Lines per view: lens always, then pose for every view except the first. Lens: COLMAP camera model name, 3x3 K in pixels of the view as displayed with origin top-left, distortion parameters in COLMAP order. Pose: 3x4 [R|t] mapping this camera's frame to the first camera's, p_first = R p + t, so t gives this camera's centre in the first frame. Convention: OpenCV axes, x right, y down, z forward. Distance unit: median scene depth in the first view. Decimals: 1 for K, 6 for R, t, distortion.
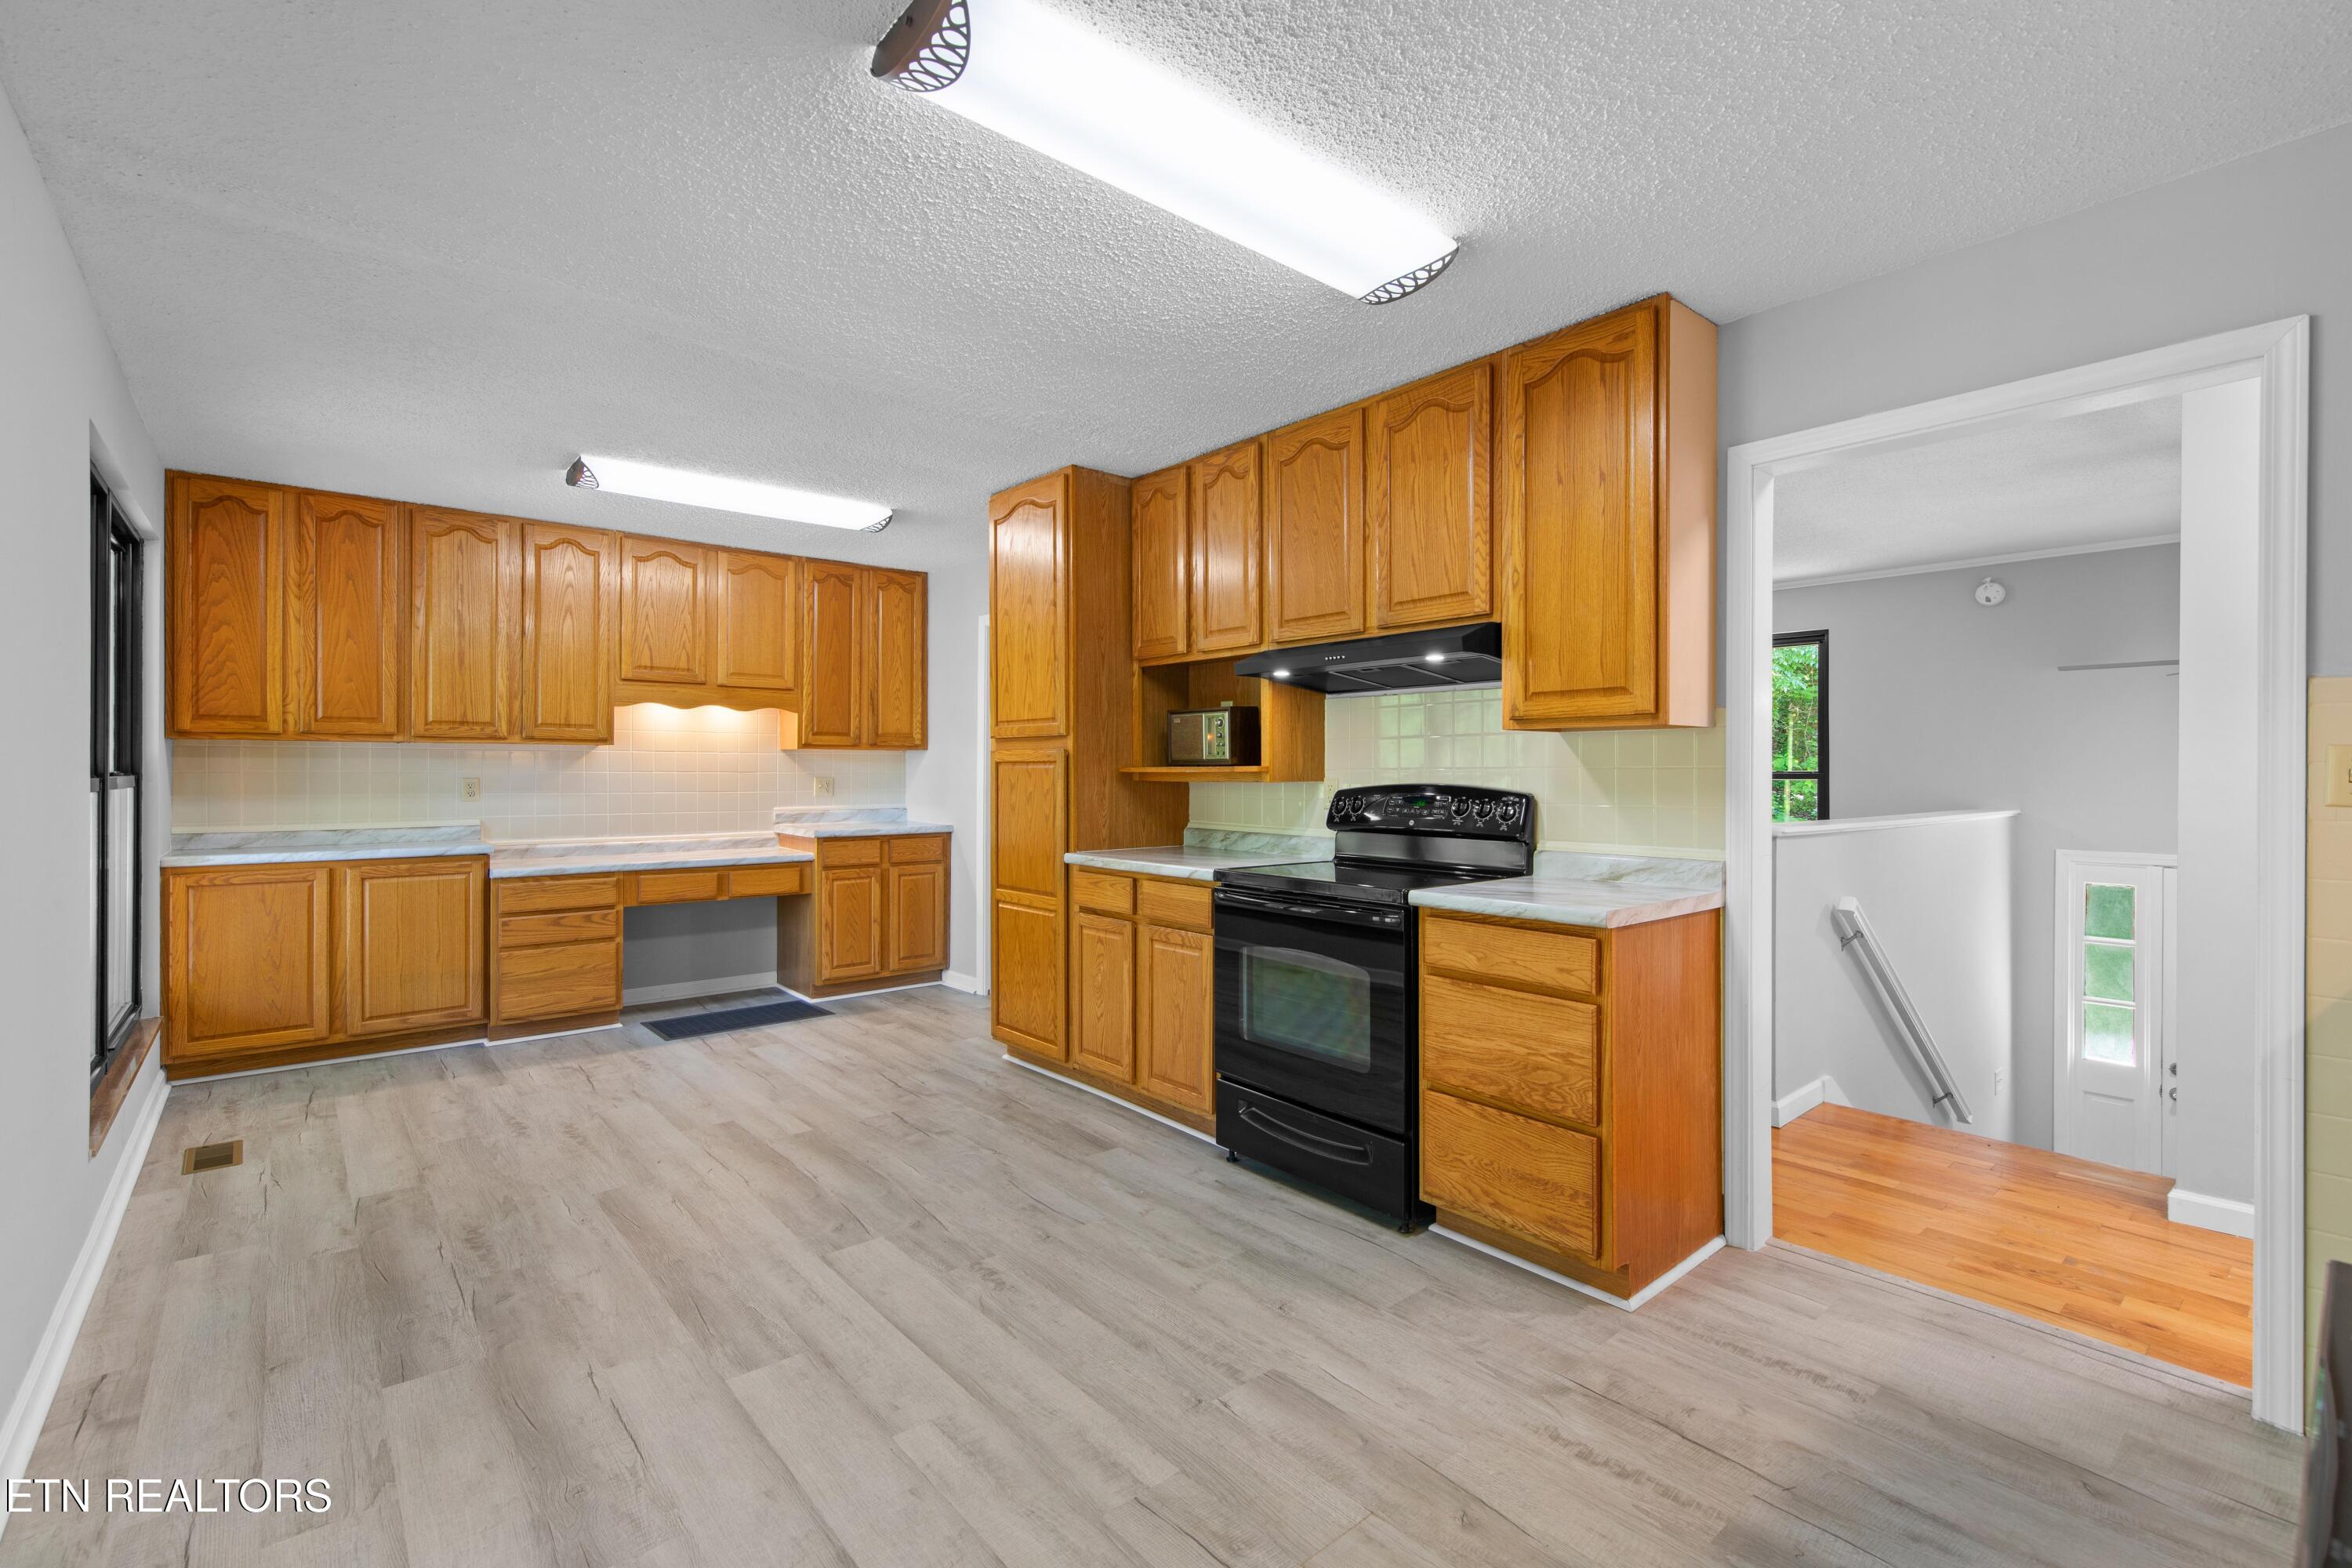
lens RADIAL K [[1025.3, 0, 1176.0], [0, 1025.3, 784.0], [0, 0, 1]] dist [0.011211, -0.000041]
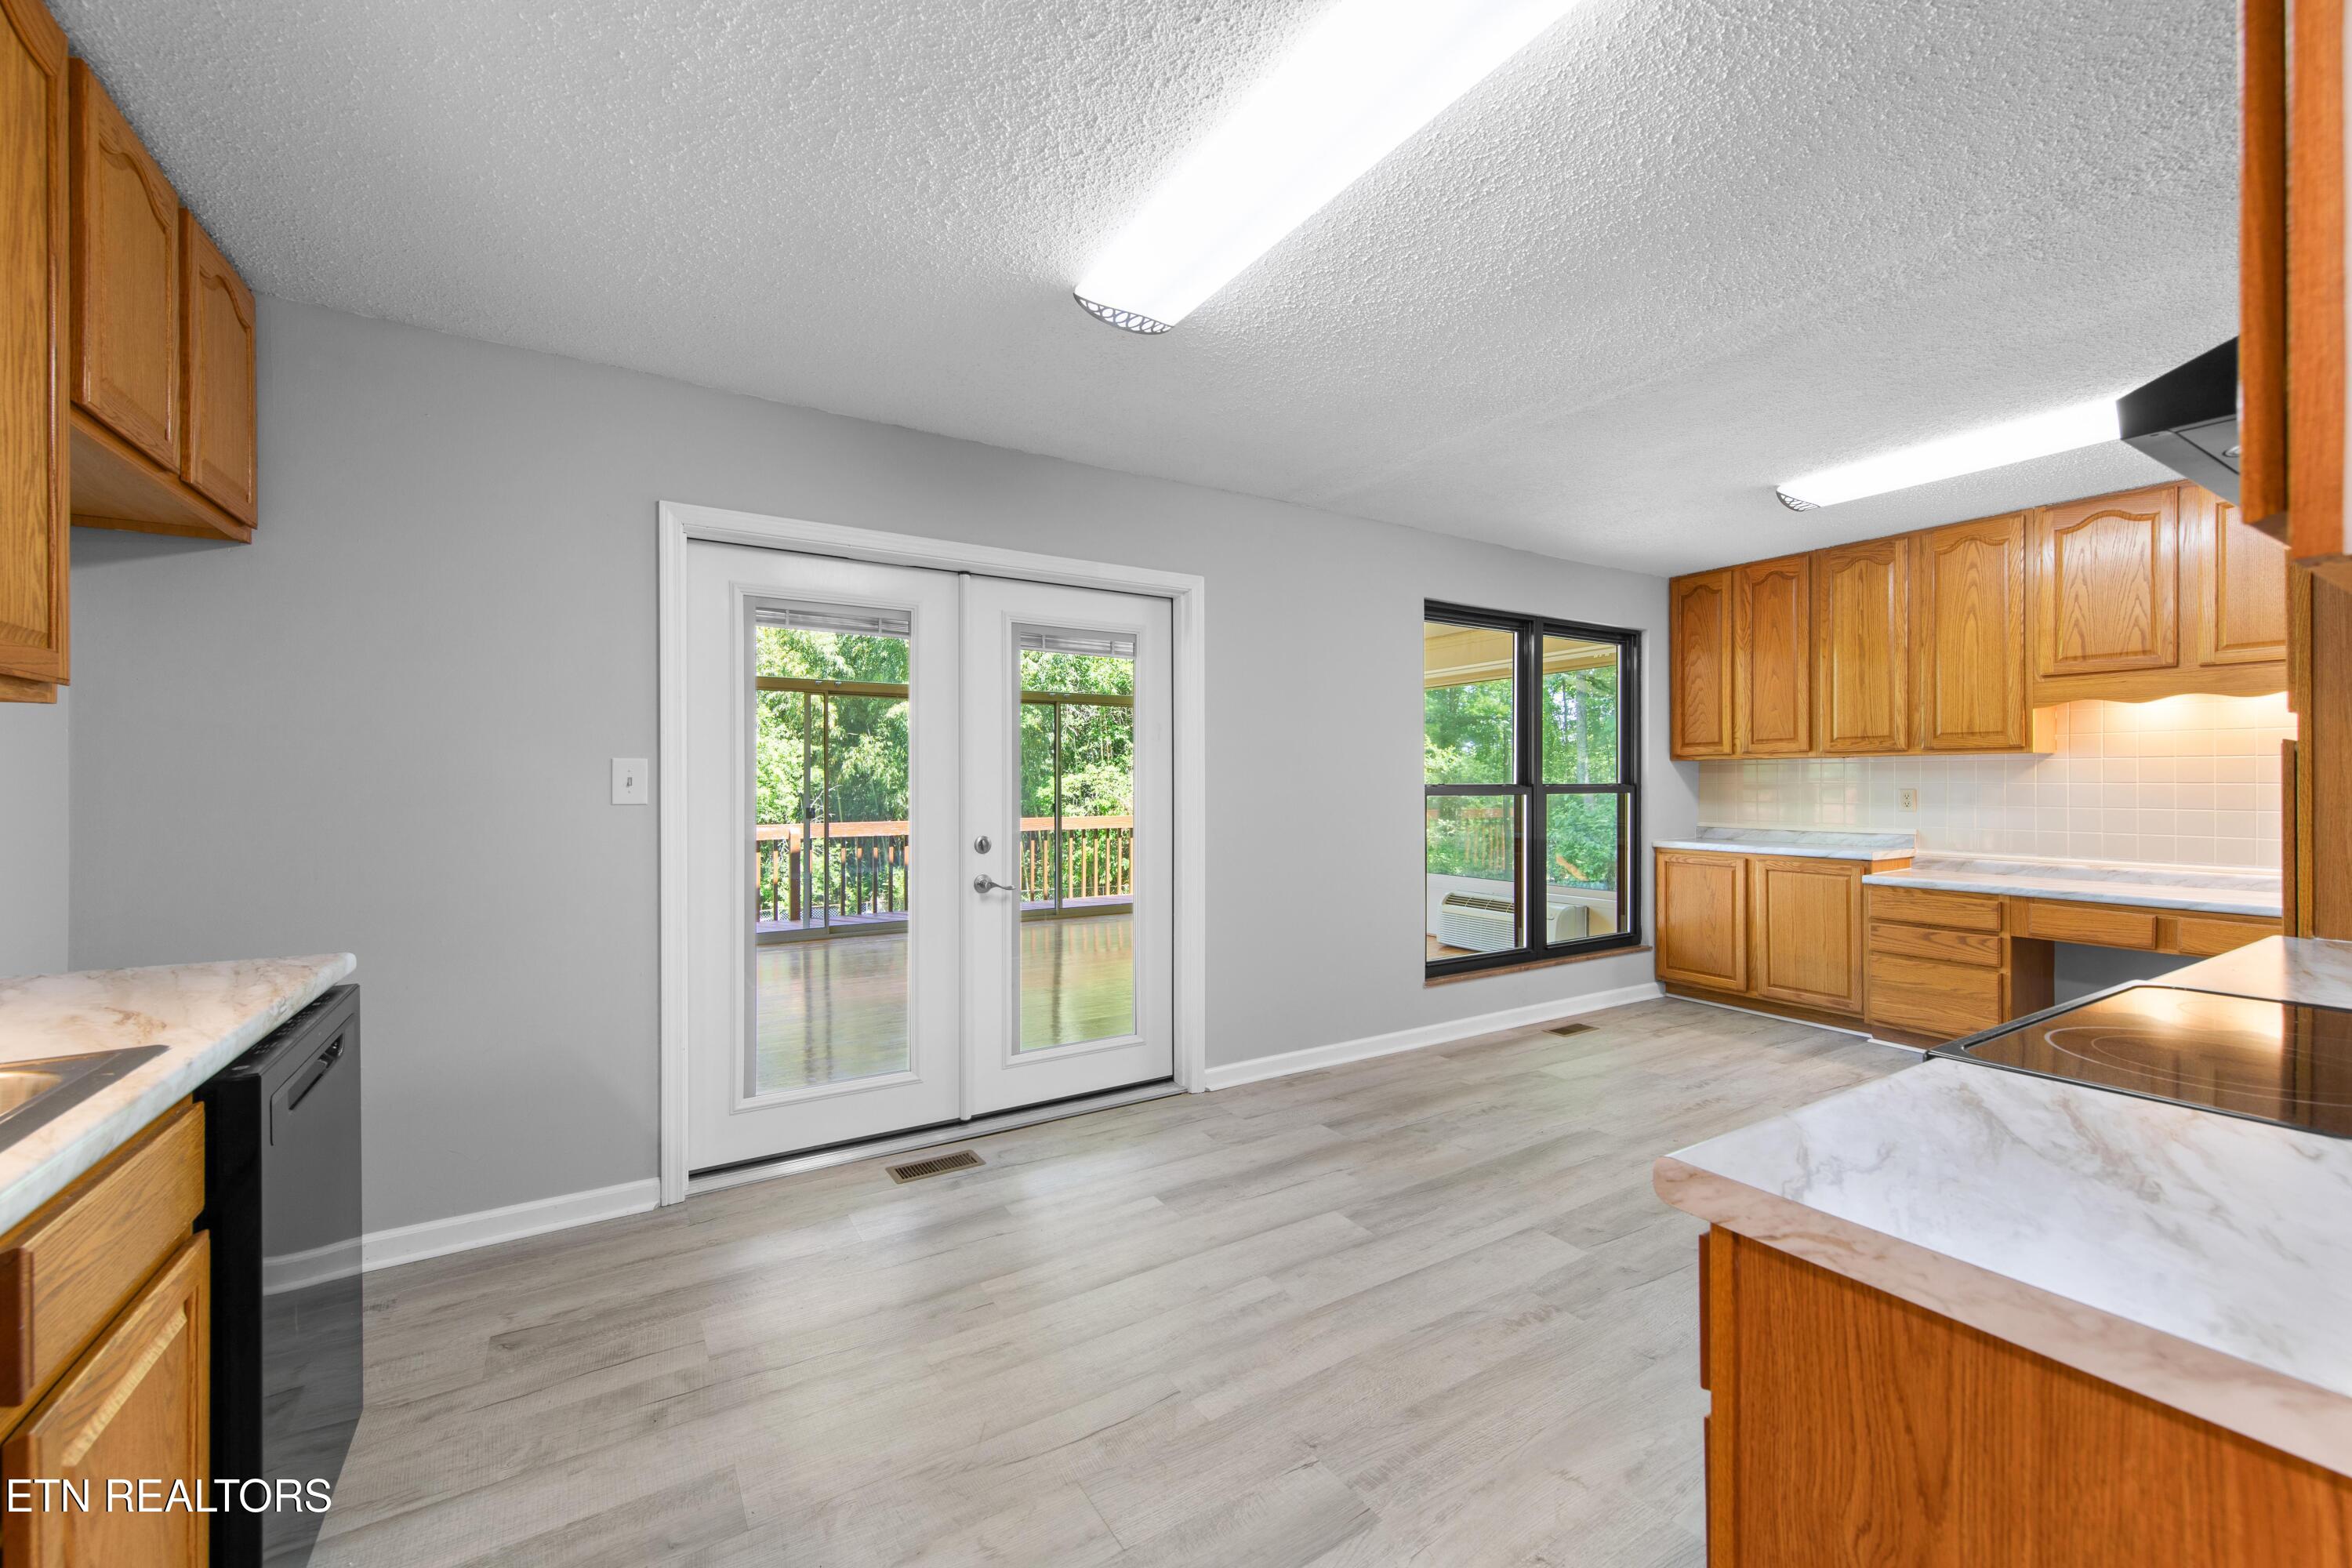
lens RADIAL K [[940.7, 0, 1176.0], [0, 940.7, 784.0], [0, 0, 1]] dist [0.001128, -0.000053]
pose [[-0.155314, -0.000754, -0.987865, 0.454506], [-0.012162, 0.999925, 0.001149, -0.003468], [0.987790, 0.012193, -0.155312, 0.508828]]
